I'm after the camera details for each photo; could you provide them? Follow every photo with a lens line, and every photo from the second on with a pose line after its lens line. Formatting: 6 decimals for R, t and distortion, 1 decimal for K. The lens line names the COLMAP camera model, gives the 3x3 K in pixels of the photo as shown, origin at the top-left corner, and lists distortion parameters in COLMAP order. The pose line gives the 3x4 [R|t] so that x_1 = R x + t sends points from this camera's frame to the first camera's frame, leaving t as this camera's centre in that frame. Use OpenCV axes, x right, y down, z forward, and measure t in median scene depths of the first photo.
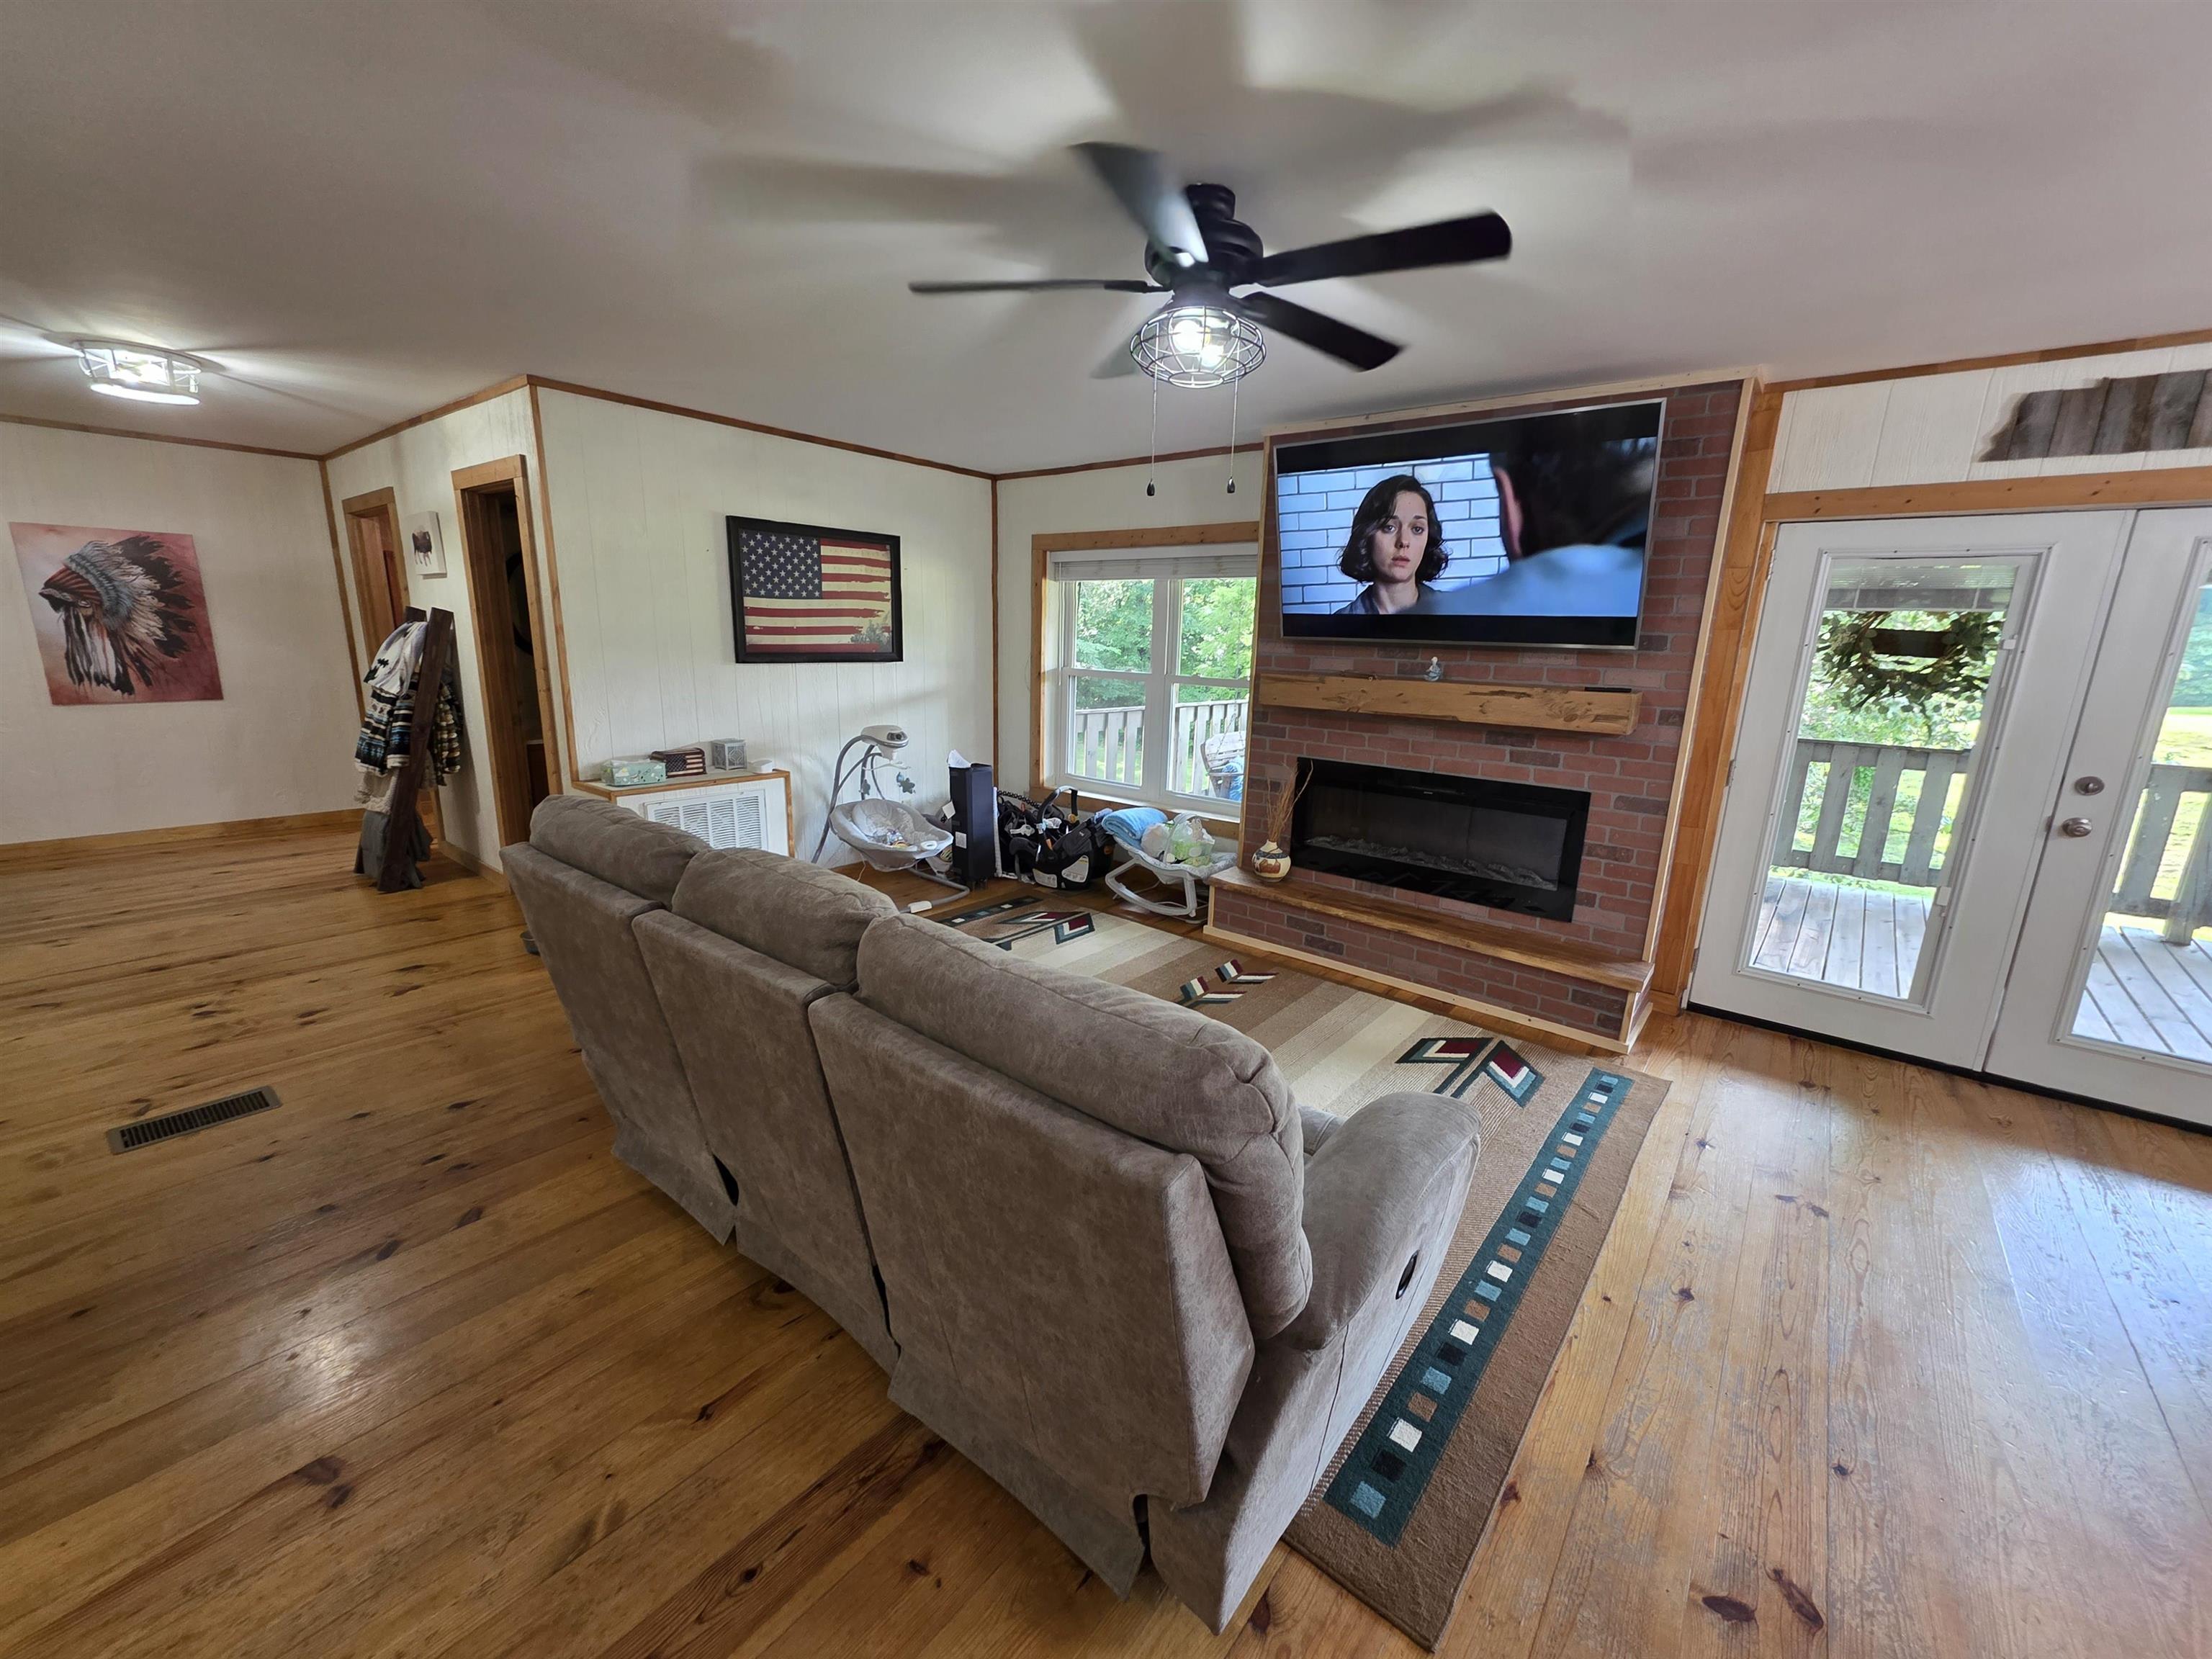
lens RADIAL K [[877.8, 0, 1106.0], [0, 877.8, 829.5], [0, 0, 1]] dist [0.000029, -0.000034]
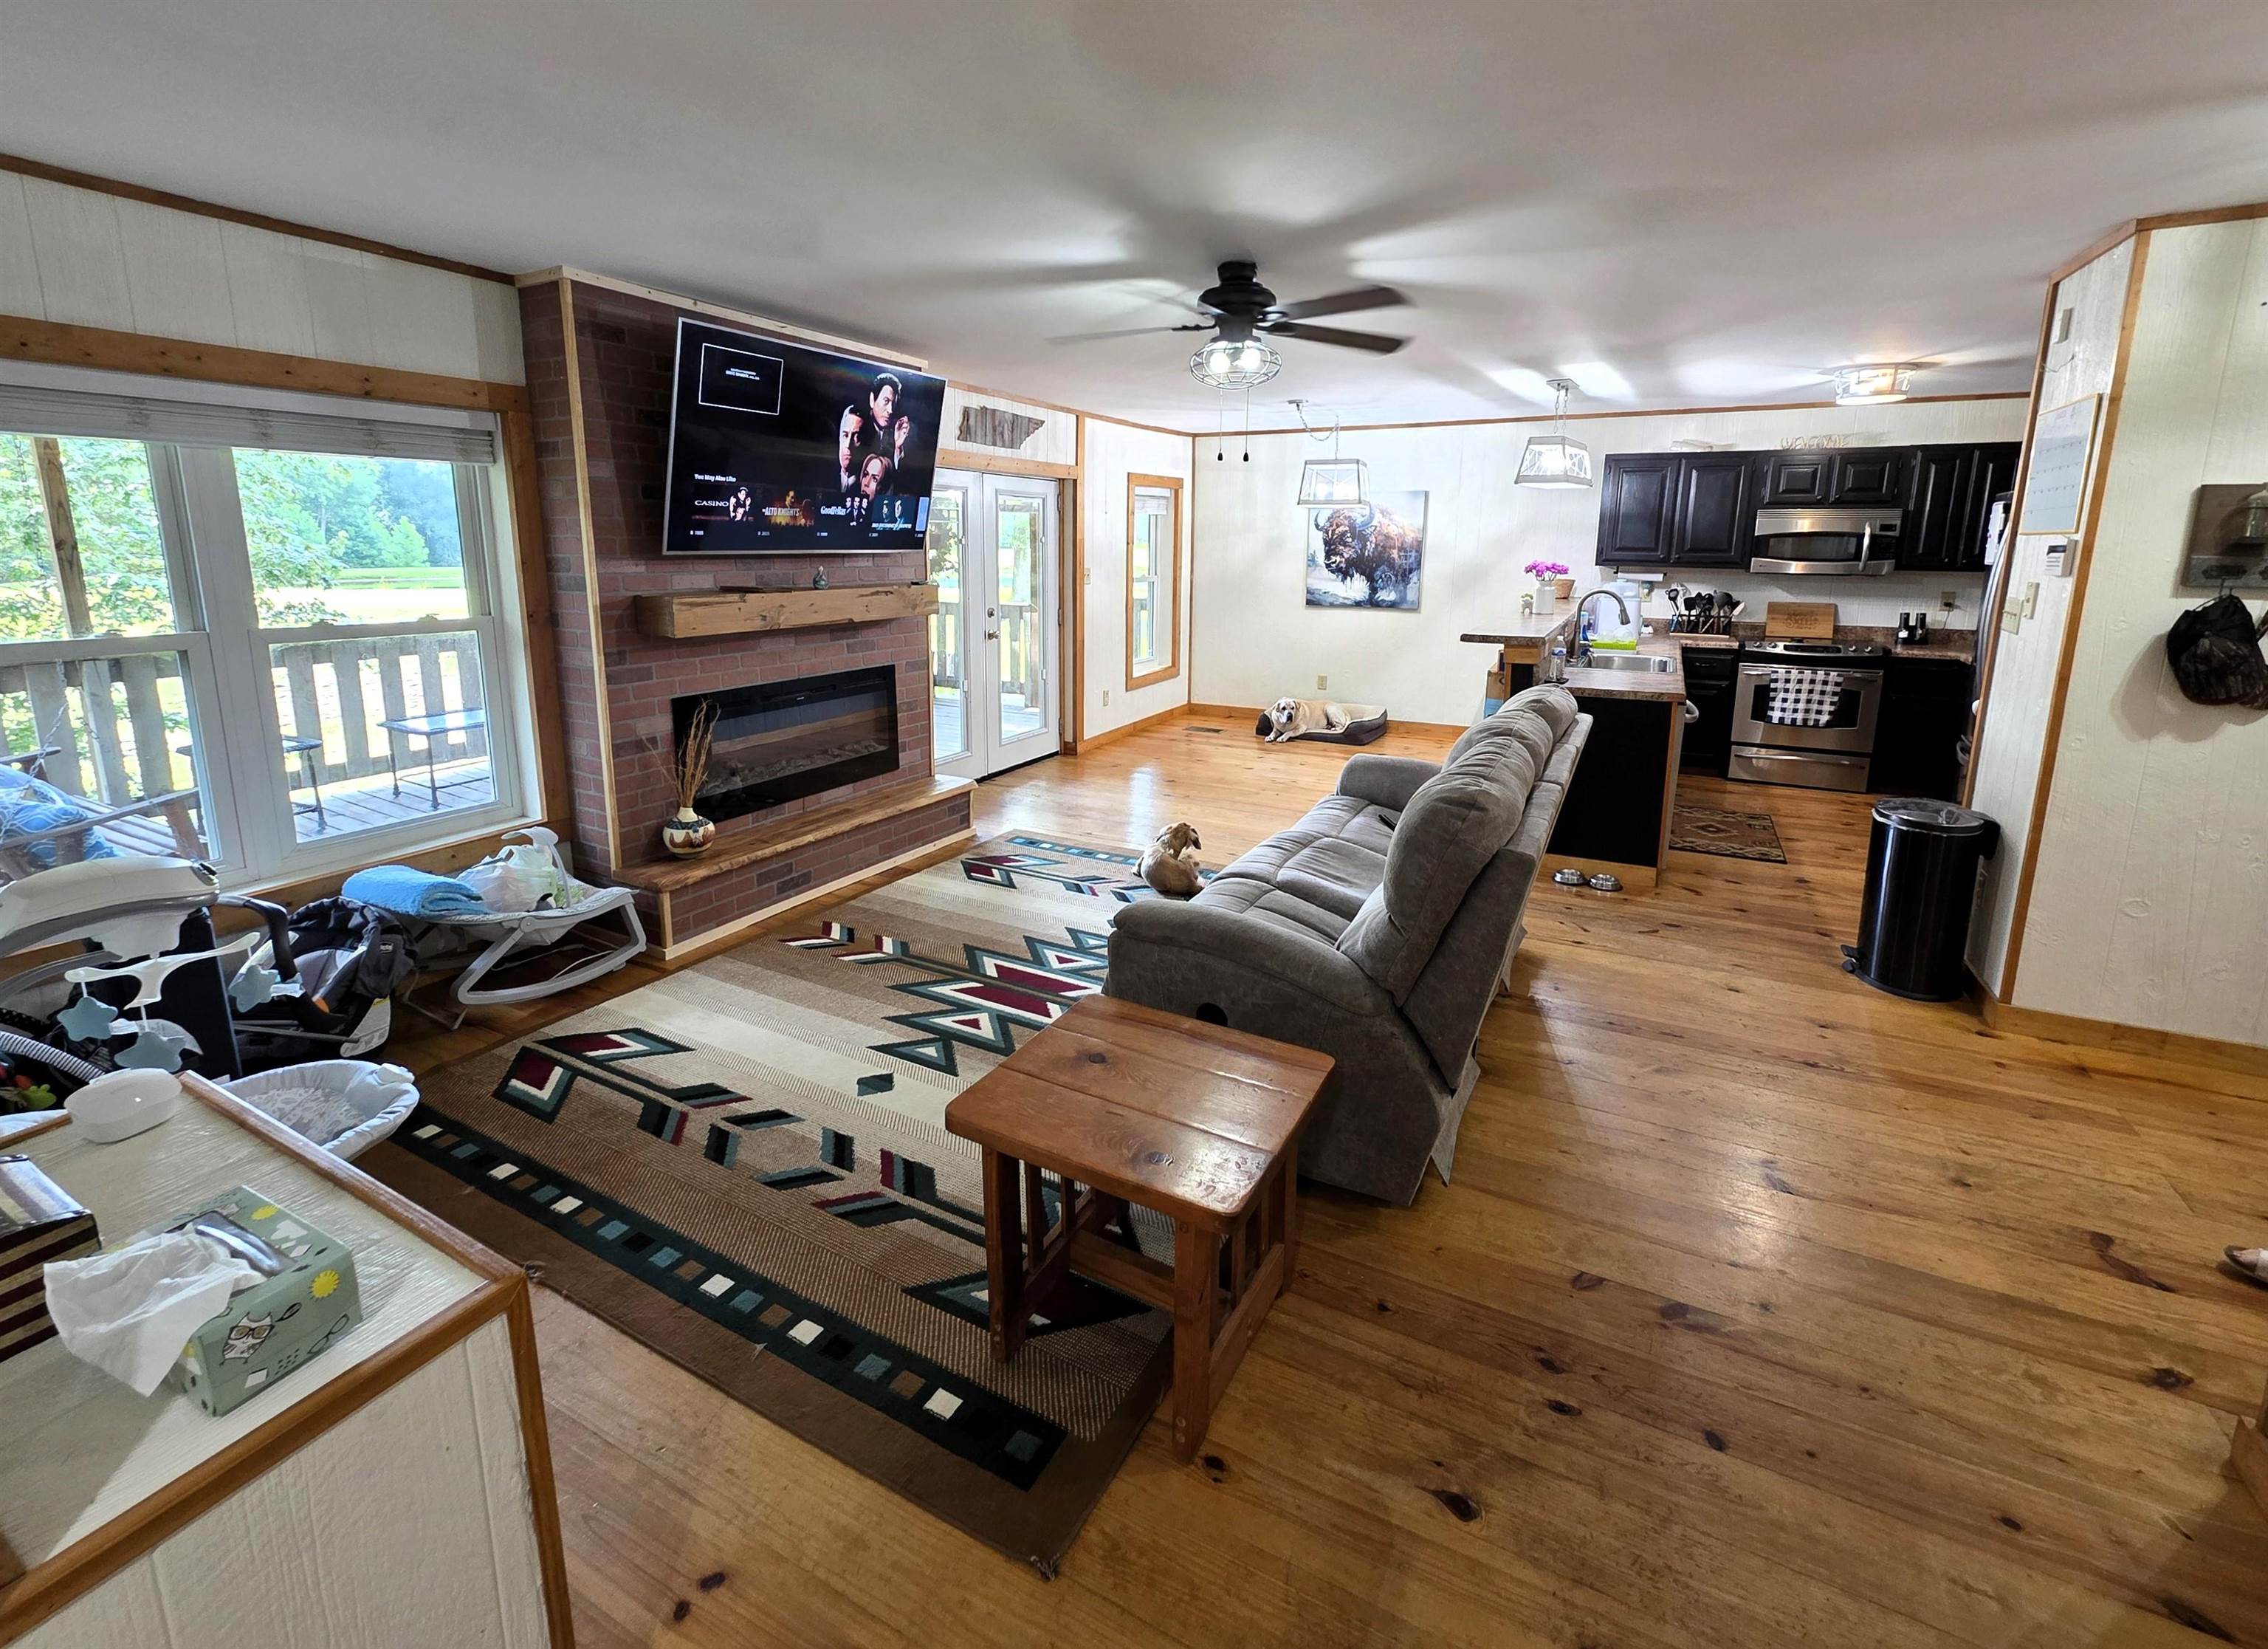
lens RADIAL K [[980.6, 0, 1138.3], [0, 980.6, 719.9], [0, 0, 1]] dist [0.000772, 0.000050]
pose [[-0.197279, -0.205471, 0.958573, -0.790625], [0.203250, 0.947972, 0.245029, -0.213690], [-0.959047, 0.243169, -0.145253, 0.783907]]
